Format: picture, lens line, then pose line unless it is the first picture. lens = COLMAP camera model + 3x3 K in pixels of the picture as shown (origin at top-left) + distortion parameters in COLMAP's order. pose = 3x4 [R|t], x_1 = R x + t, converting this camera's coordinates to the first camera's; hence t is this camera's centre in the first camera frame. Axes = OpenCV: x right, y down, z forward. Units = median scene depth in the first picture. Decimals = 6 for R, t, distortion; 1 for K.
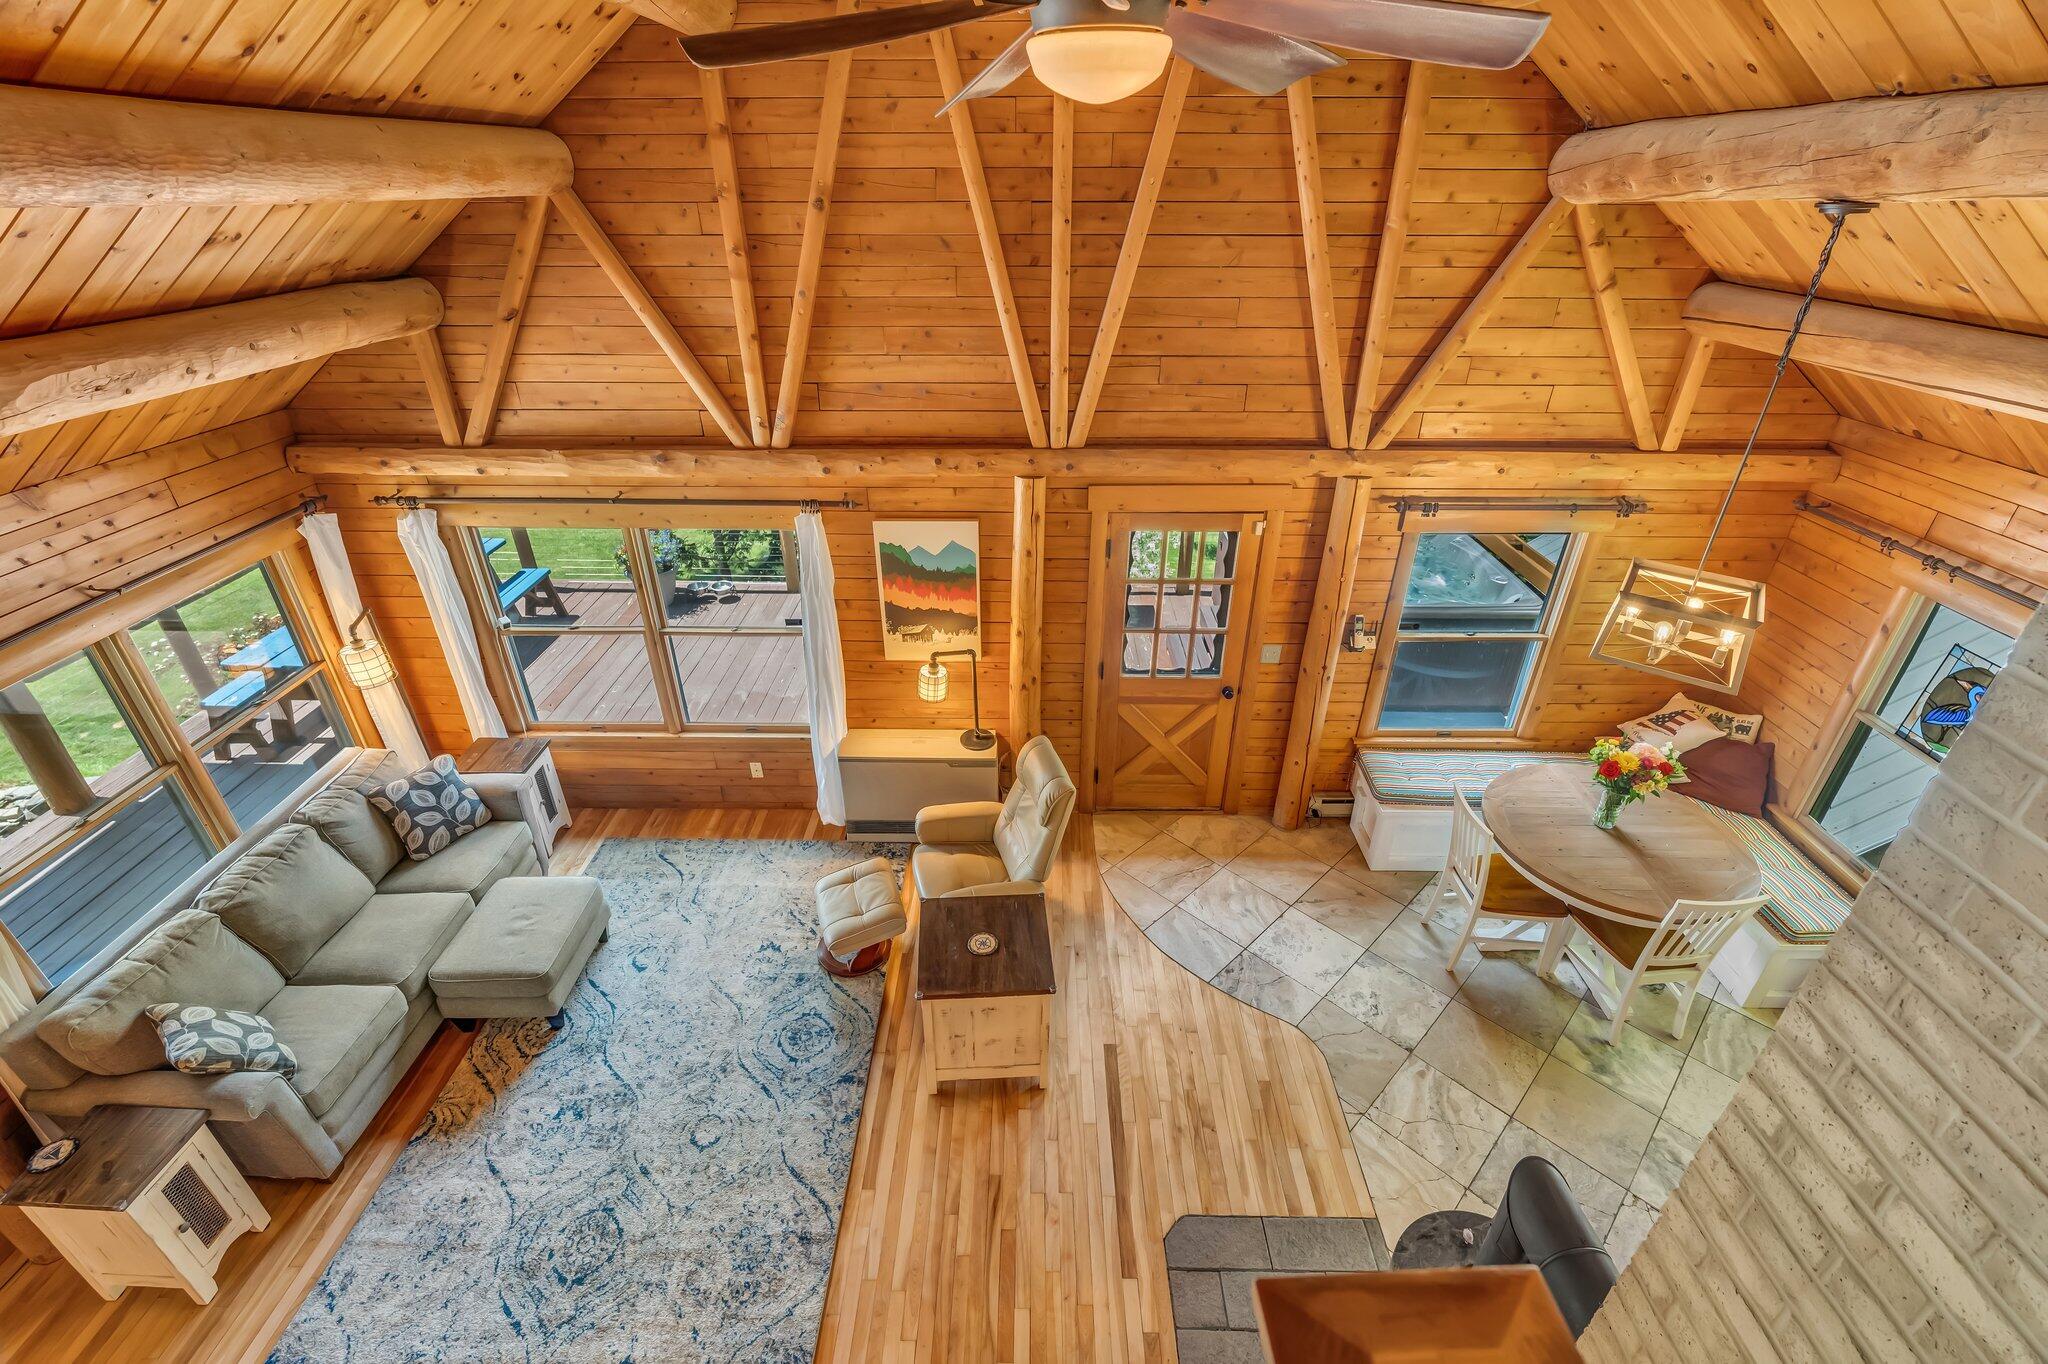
lens RADIAL K [[902.4, 0, 1029.9], [0, 902.4, 682.4], [0, 0, 1]] dist [-0.004725, 0.000201]
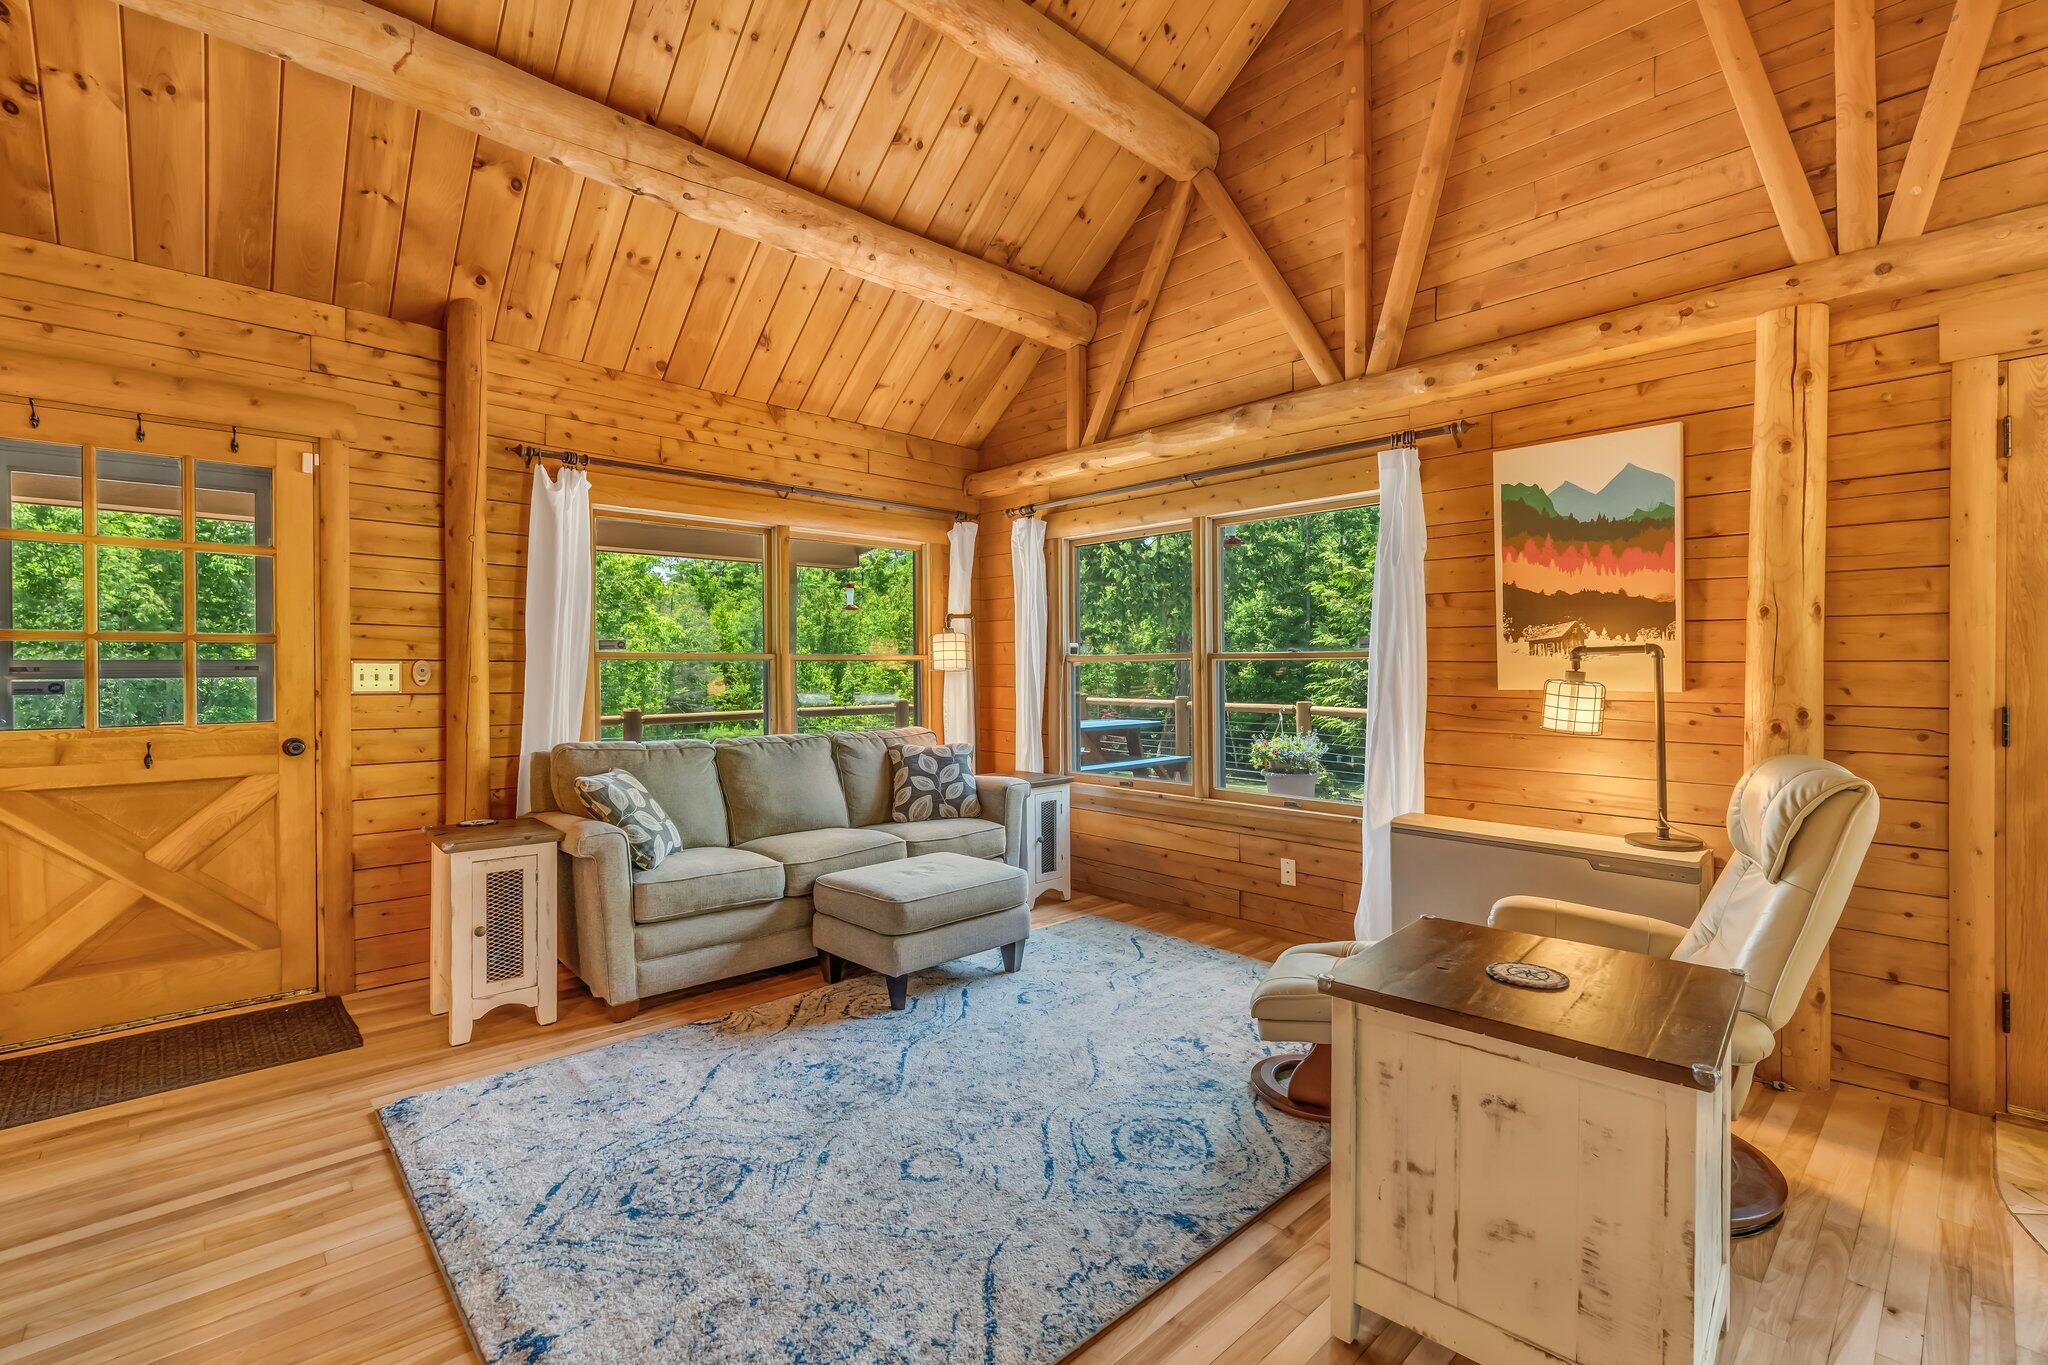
lens RADIAL K [[902.4, 0, 1018.0], [0, 902.4, 676.2], [0, 0, 1]] dist [-0.004725, 0.000201]
pose [[0.686177, -0.003956, -0.727424, 0.079000], [-0.357001, 0.869446, -0.341487, 0.347236], [0.633807, 0.494012, 0.595181, 0.466719]]
